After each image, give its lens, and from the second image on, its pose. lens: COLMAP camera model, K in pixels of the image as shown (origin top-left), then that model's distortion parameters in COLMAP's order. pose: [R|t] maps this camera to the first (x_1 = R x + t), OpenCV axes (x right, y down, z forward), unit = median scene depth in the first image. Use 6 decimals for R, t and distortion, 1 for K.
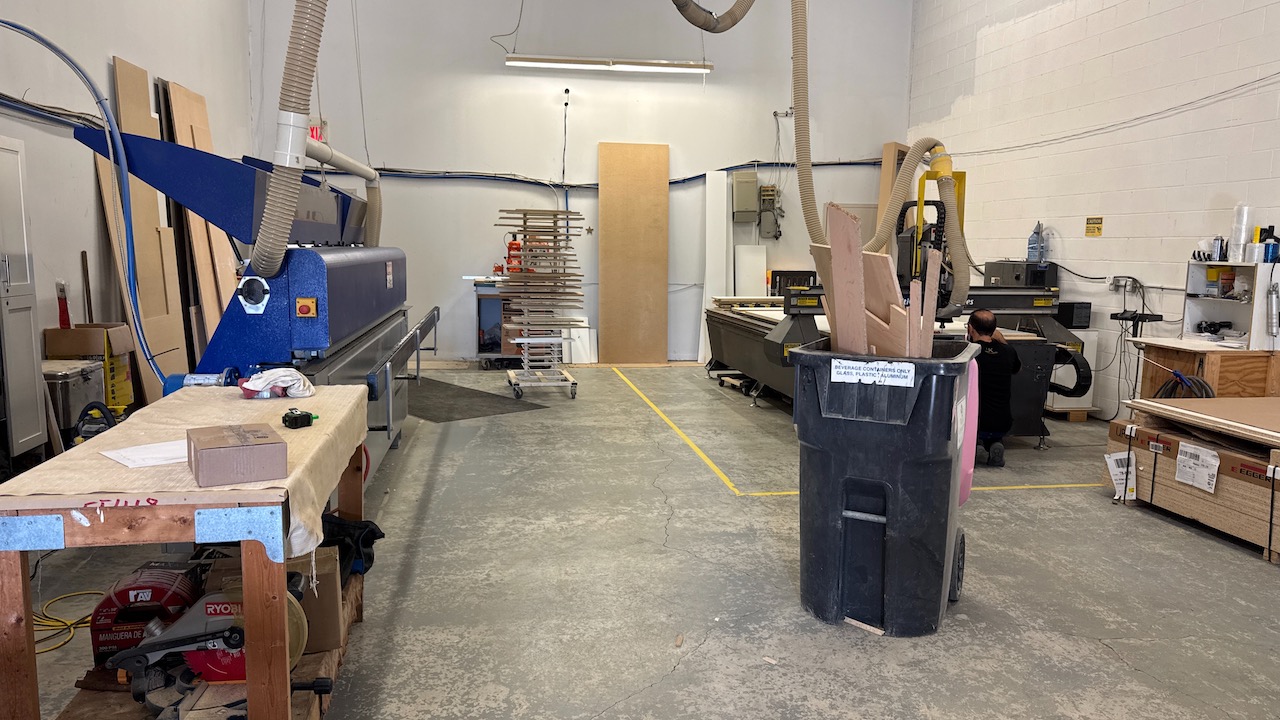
lens RADIAL K [[902.9, 0, 640.0], [0, 902.9, 360.0], [0, 0, 1]] dist [-0.007465, -0.004528]
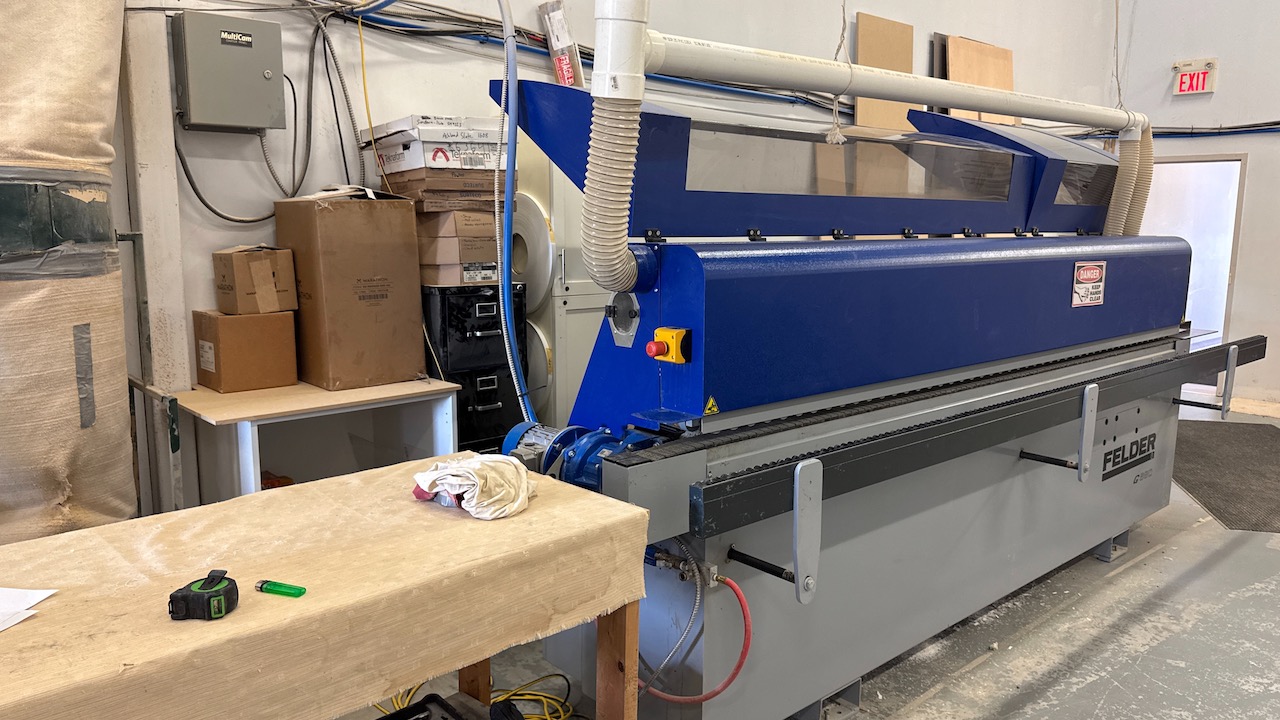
lens RADIAL K [[902.9, 0, 640.0], [0, 902.9, 360.0], [0, 0, 1]] dist [-0.007465, -0.004528]
pose [[0.536101, 0.110002, -0.836956, 0.071086], [-0.099057, 0.992821, 0.067038, -0.057995], [0.838322, 0.046967, 0.543149, 0.453466]]
